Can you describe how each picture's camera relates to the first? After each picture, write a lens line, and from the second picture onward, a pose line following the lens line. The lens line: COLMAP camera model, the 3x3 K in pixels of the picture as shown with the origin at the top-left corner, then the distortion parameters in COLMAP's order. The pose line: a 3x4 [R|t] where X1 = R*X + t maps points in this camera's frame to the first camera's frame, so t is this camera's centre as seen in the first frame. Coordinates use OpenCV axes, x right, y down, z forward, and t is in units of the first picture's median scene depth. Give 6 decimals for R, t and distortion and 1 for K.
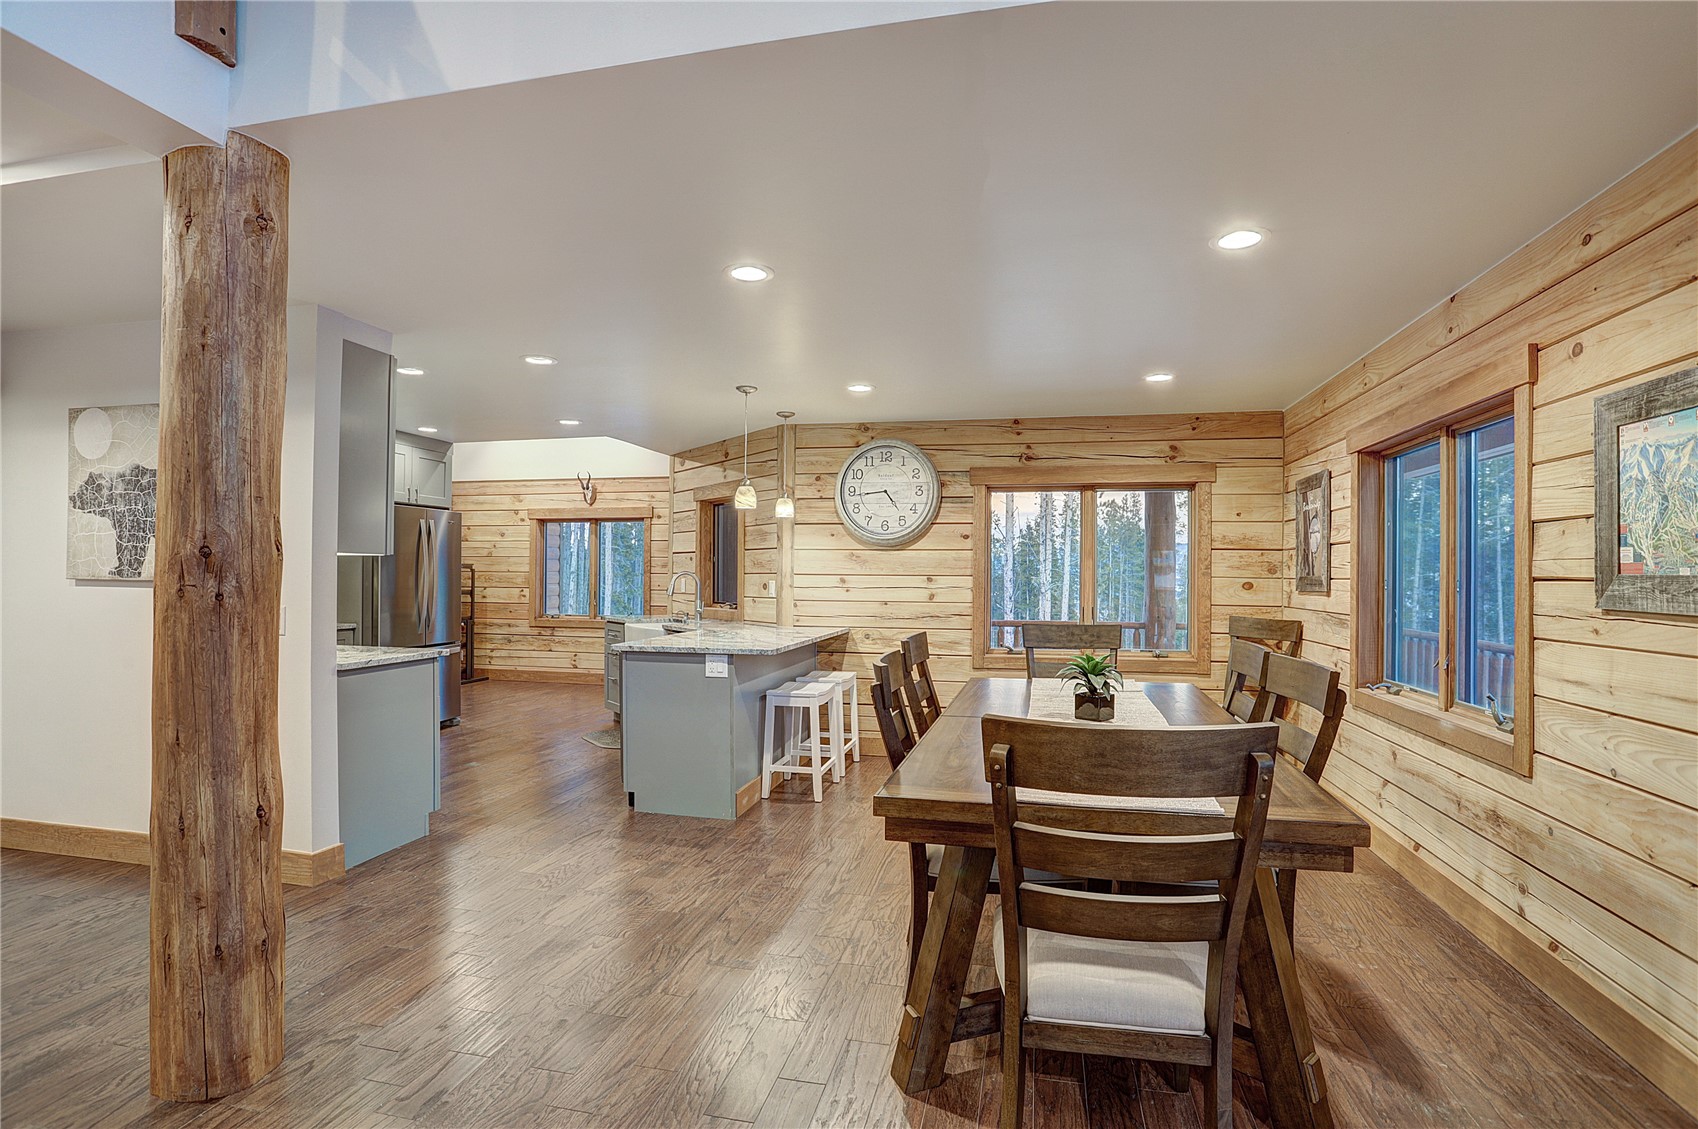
lens RADIAL K [[867.5, 0, 849.0], [0, 867.5, 564.5], [0, 0, 1]] dist [-0.070009, 0.040775]
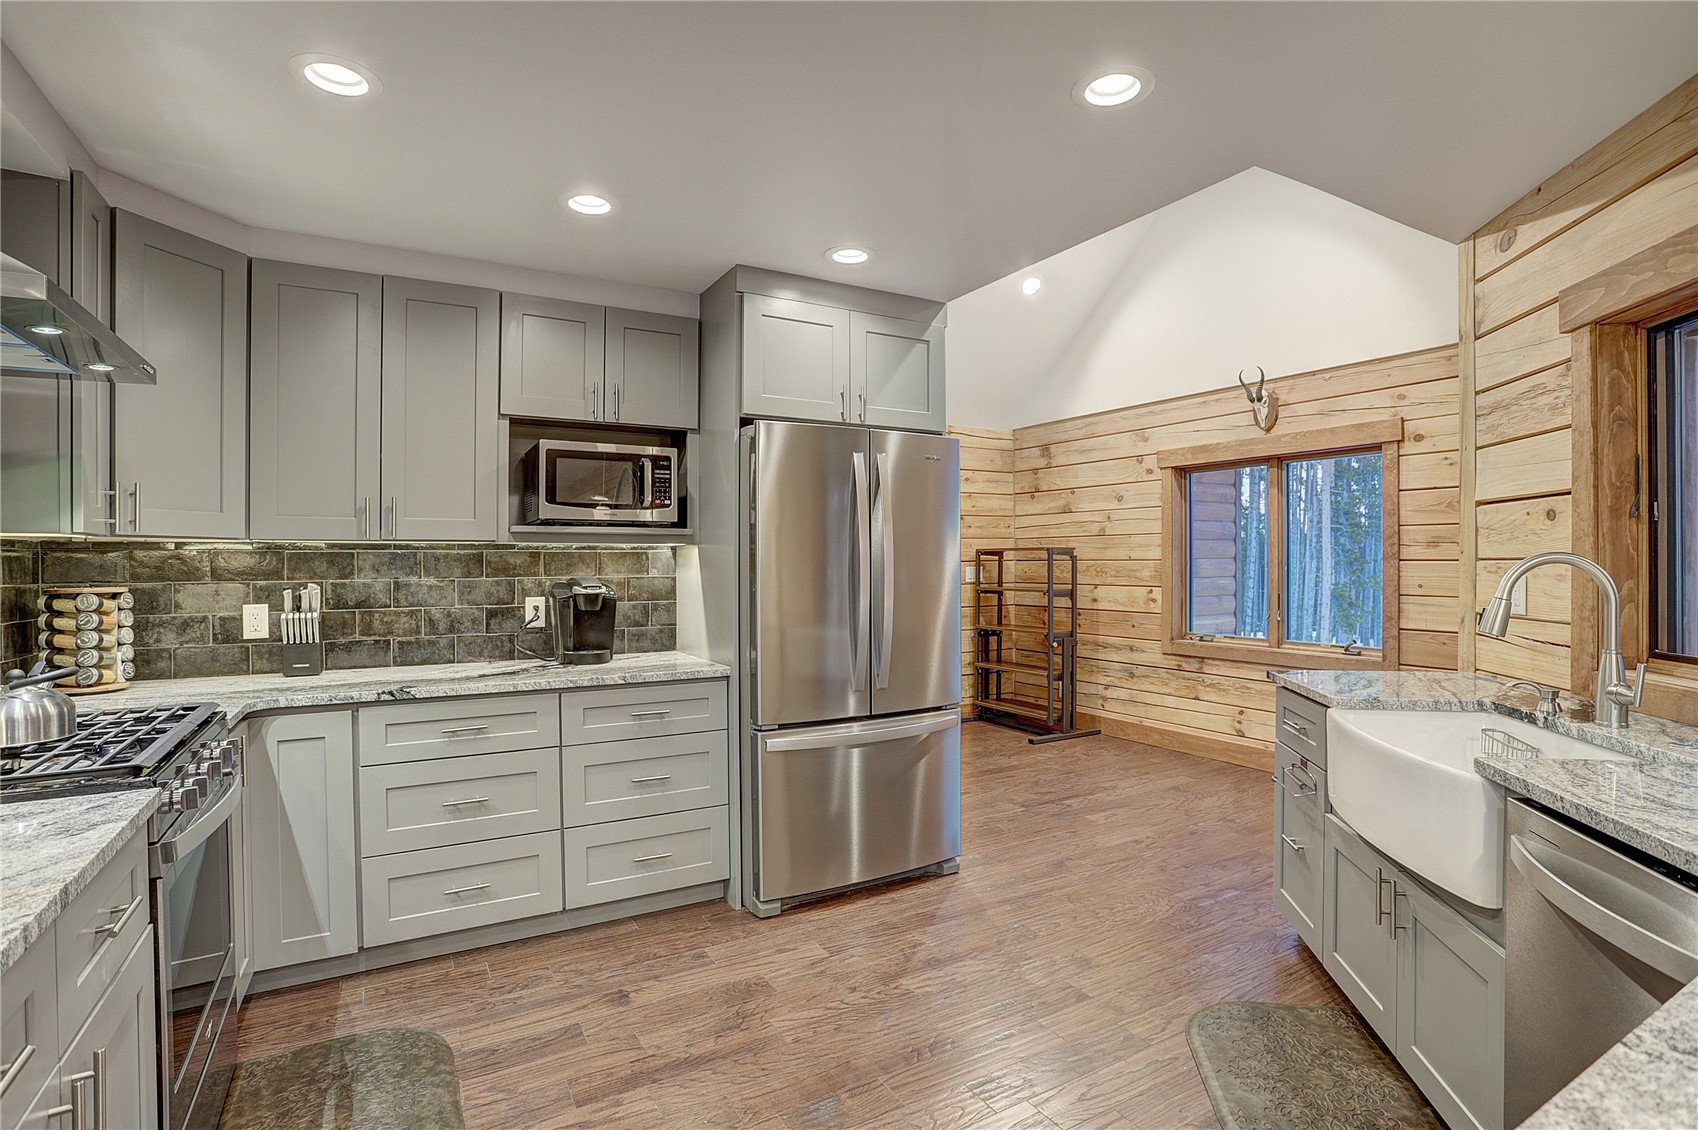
lens RADIAL K [[867.5, 0, 849.0], [0, 867.5, 565.0], [0, 0, 1]] dist [-0.070009, 0.040775]
pose [[0.704414, -0.006156, -0.709763, -0.112821], [0.016756, 0.999828, 0.007958, 0.004412], [0.709592, -0.017498, 0.704396, 0.461800]]
